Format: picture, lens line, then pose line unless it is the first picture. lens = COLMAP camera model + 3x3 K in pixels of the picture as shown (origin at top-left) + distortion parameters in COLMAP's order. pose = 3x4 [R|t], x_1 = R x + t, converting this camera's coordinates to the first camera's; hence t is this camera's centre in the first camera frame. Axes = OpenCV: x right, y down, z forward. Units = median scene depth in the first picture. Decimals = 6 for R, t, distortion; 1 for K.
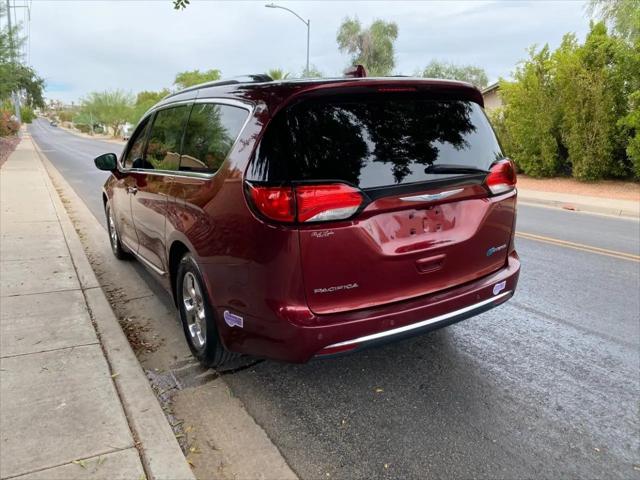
lens RADIAL K [[495.4, 0, 321.4], [0, 495.4, 237.7], [0, 0, 1]] dist [0.010790, 0.000308]
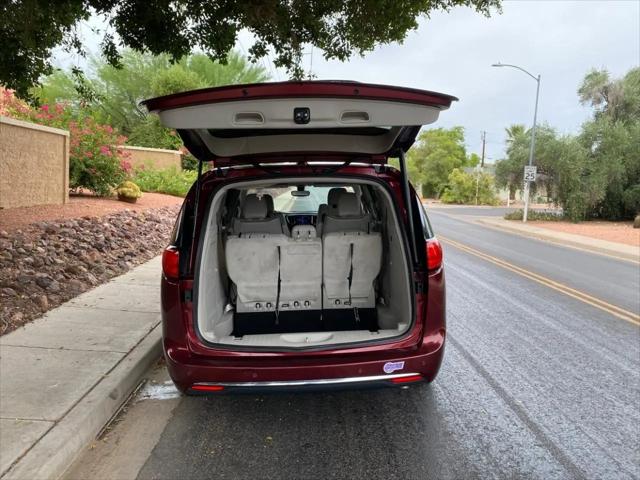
lens RADIAL K [[495.4, 0, 321.4], [0, 495.4, 237.7], [0, 0, 1]] dist [0.010790, 0.000308]
pose [[0.881587, 0.072583, -0.466408, 0.552121], [-0.120453, 0.989986, -0.073612, -0.055111], [0.456394, 0.121075, 0.881502, 0.009307]]
